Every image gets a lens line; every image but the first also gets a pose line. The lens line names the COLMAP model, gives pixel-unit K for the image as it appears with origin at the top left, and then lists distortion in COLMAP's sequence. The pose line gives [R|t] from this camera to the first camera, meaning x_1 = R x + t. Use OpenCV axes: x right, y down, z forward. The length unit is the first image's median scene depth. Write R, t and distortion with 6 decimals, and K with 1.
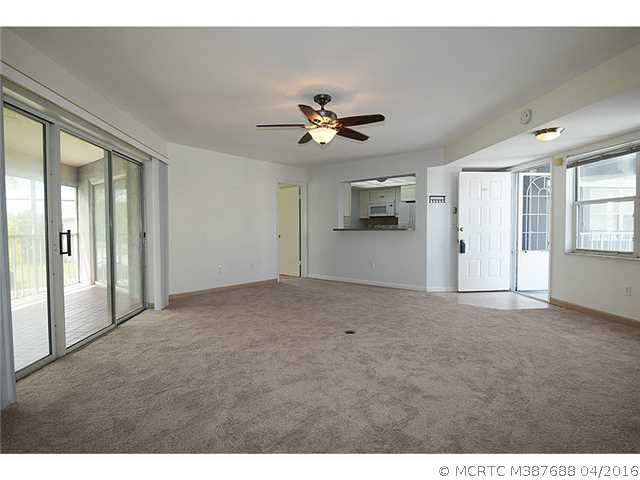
lens RADIAL K [[345.2, 0, 320.0], [0, 345.2, 240.0], [0, 0, 1]] dist [0.021877, -0.026279]
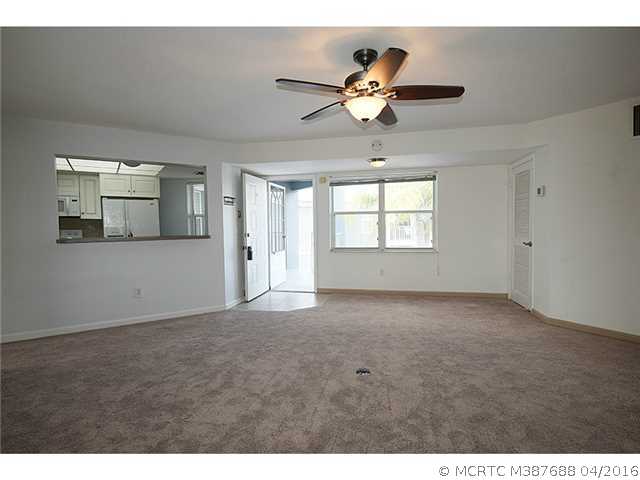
lens RADIAL K [[337.0, 0, 320.0], [0, 337.0, 240.0], [0, 0, 1]] dist [0.022125, -0.023409]
pose [[0.293294, -0.045077, 0.954959, -0.474801], [0.038058, 0.998646, 0.035451, -0.049200], [-0.955265, 0.025947, 0.294612, 0.626980]]
